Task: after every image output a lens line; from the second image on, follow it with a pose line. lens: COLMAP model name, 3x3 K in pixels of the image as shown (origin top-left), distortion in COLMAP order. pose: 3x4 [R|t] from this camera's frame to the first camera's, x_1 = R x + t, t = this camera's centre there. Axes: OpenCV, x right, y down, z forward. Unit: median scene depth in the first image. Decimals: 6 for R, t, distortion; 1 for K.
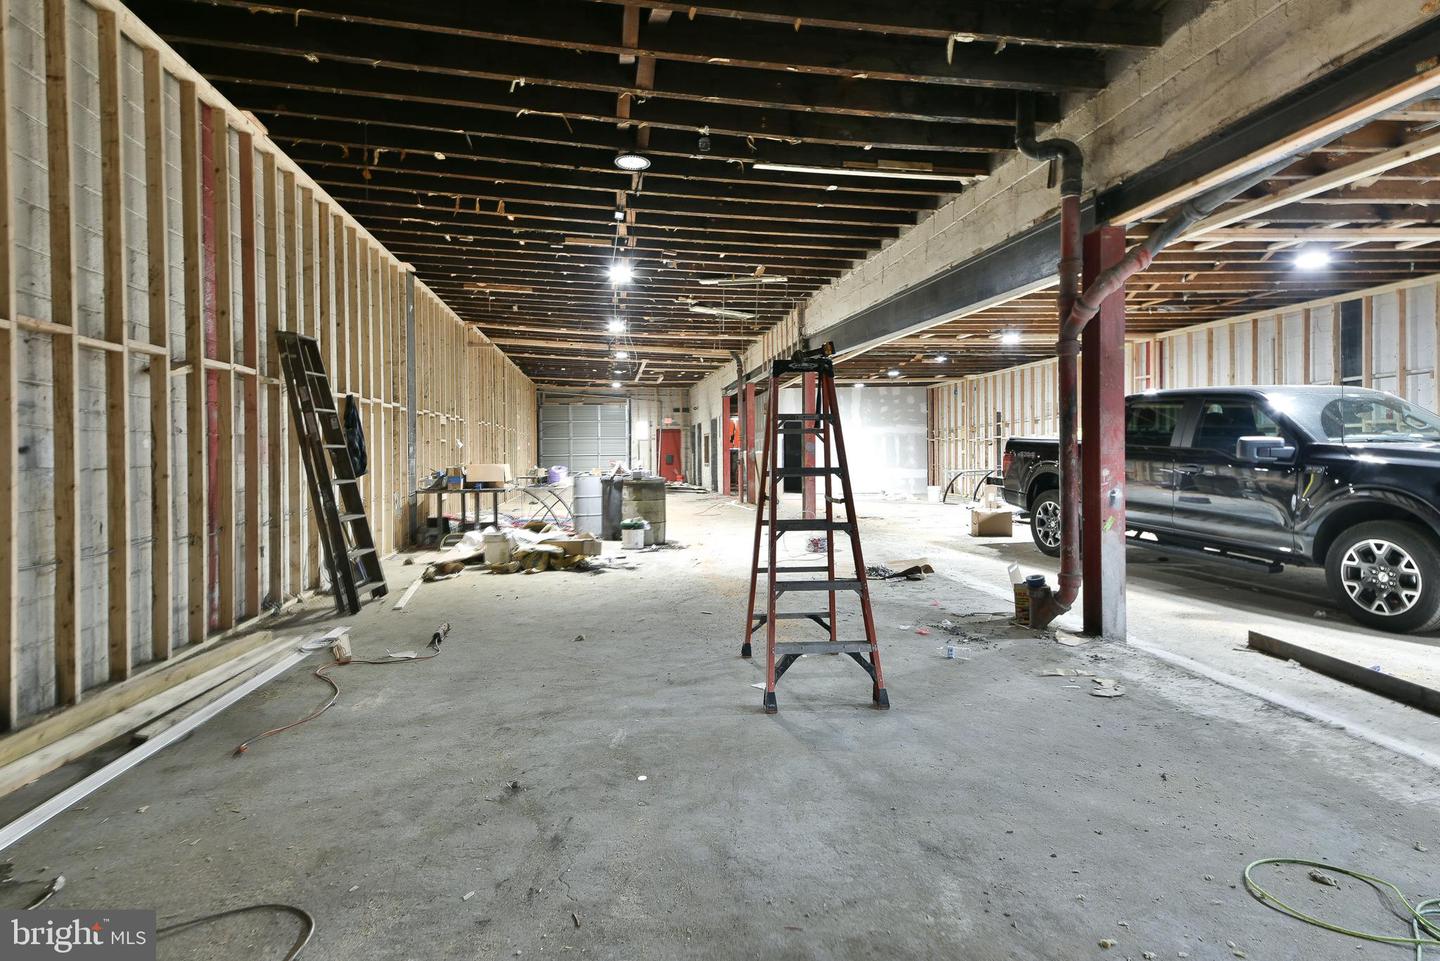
lens RADIAL K [[749.8, 0, 711.3], [0, 749.8, 450.9], [0, 0, 1]] dist [0.000264, -0.000163]
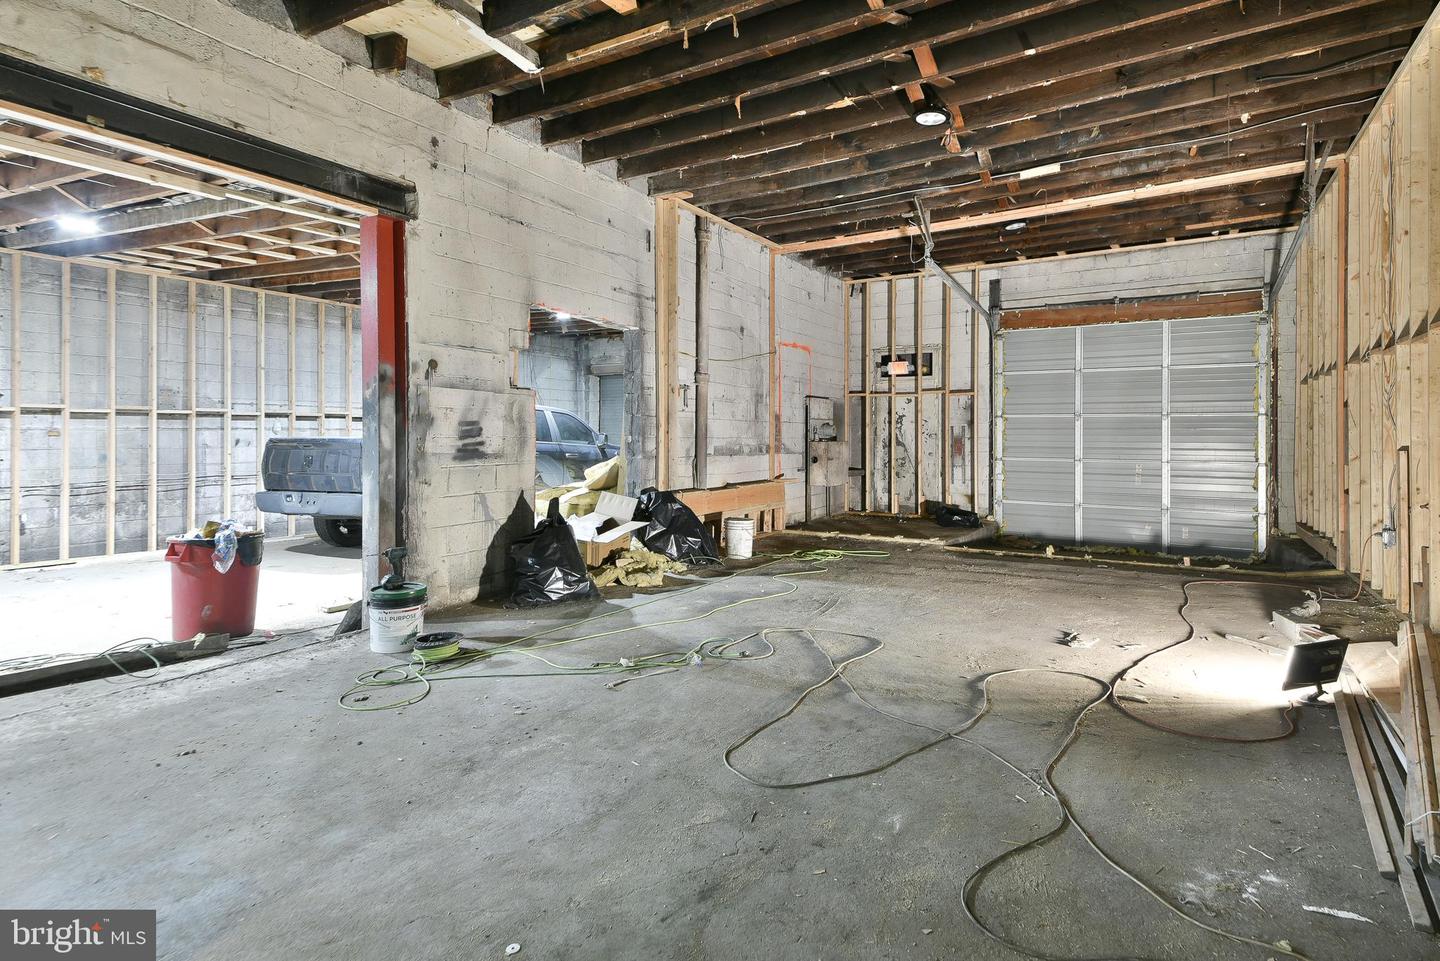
lens RADIAL K [[749.8, 0, 711.3], [0, 749.8, 450.9], [0, 0, 1]] dist [0.000264, -0.000163]
pose [[-0.773453, -0.014930, 0.633678, -0.747830], [0.004959, 0.999549, 0.029604, -0.011973], [-0.633834, 0.026040, -0.773030, 1.645776]]
